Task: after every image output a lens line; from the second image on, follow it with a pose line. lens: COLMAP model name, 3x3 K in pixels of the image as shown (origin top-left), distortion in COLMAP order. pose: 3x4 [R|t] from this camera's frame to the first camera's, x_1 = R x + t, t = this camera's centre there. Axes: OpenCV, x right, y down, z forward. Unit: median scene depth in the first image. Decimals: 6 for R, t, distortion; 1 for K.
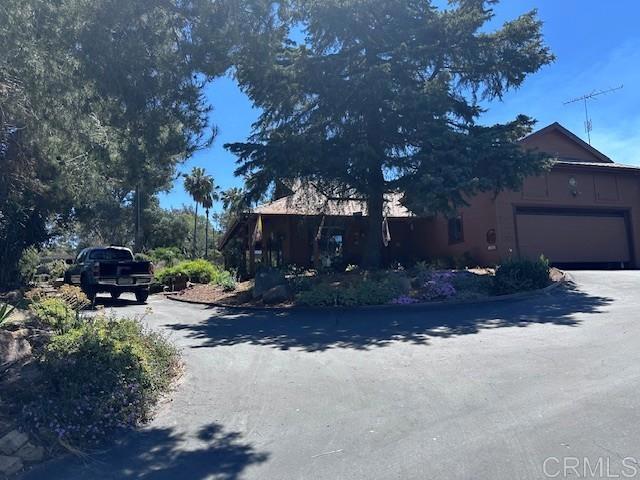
lens RADIAL K [[453.4, 0, 320.0], [0, 453.4, 240.0], [0, 0, 1]] dist [0.137541, -0.221370]
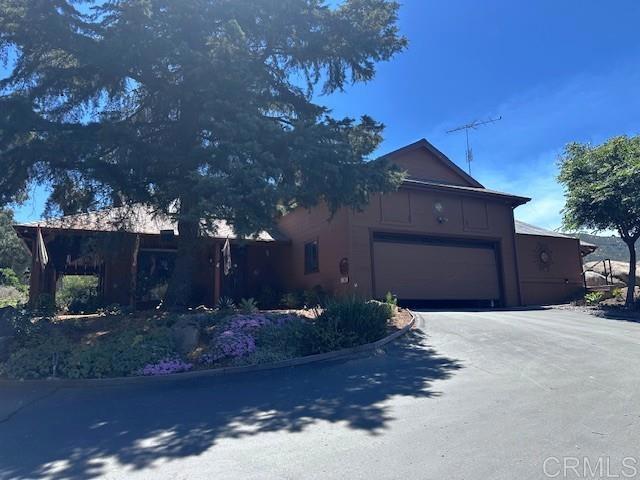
lens RADIAL K [[453.4, 0, 320.0], [0, 453.4, 240.0], [0, 0, 1]] dist [0.137541, -0.221370]
pose [[0.981286, 0.037169, 0.188932, 0.207375], [-0.026941, 0.998043, -0.056421, -0.010278], [-0.190660, 0.050275, 0.980368, 0.250419]]
